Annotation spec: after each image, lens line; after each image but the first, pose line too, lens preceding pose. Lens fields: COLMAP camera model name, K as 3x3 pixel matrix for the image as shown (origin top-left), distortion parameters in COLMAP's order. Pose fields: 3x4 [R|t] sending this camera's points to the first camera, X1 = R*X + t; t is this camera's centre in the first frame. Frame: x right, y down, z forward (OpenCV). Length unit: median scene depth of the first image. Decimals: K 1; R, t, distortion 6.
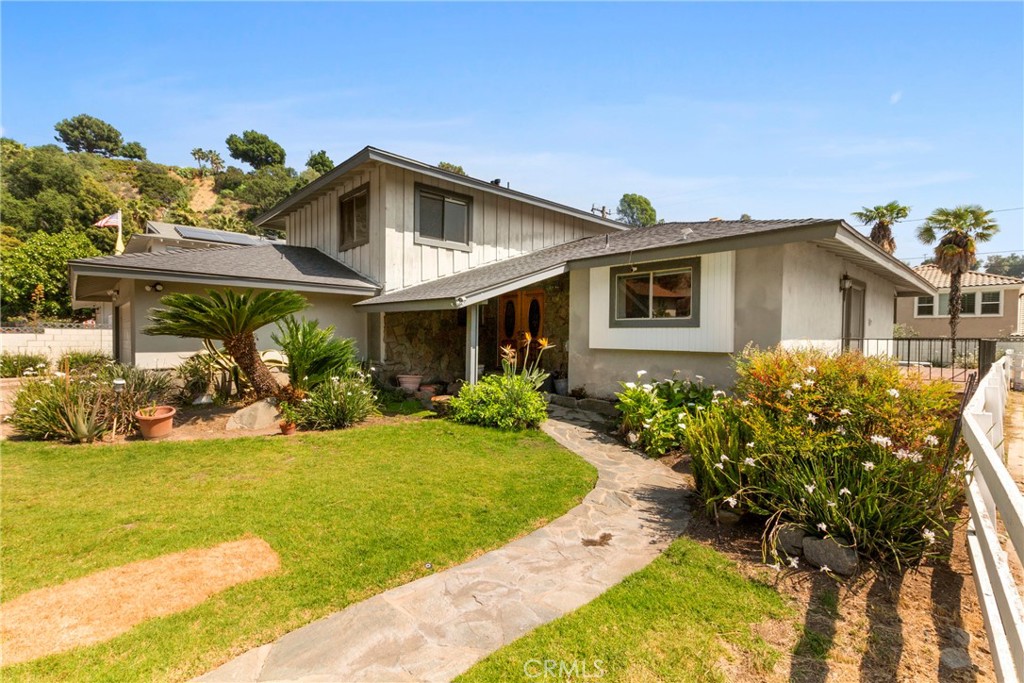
lens RADIAL K [[464.1, 0, 508.2], [0, 464.1, 348.1], [0, 0, 1]] dist [0.009451, -0.001381]
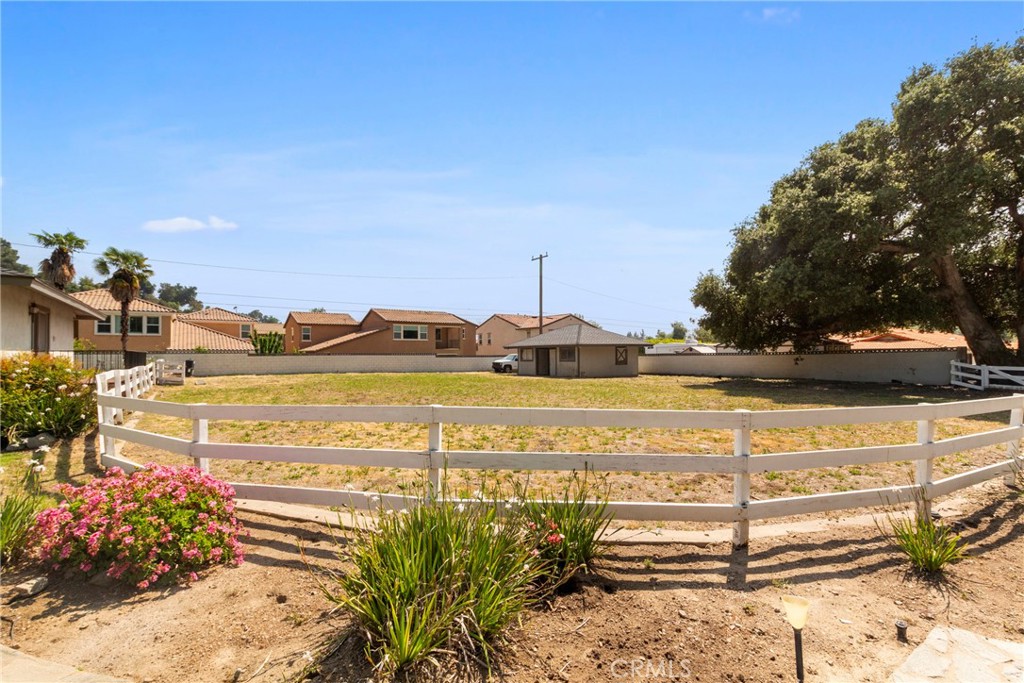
lens RADIAL K [[464.1, 0, 513.9], [0, 464.1, 348.4], [0, 0, 1]] dist [0.009451, -0.001381]
pose [[0.129901, 0.003736, 0.991520, -0.182157], [0.027460, 0.999596, -0.007364, 0.009014], [-0.991147, 0.028183, 0.129746, -0.228628]]
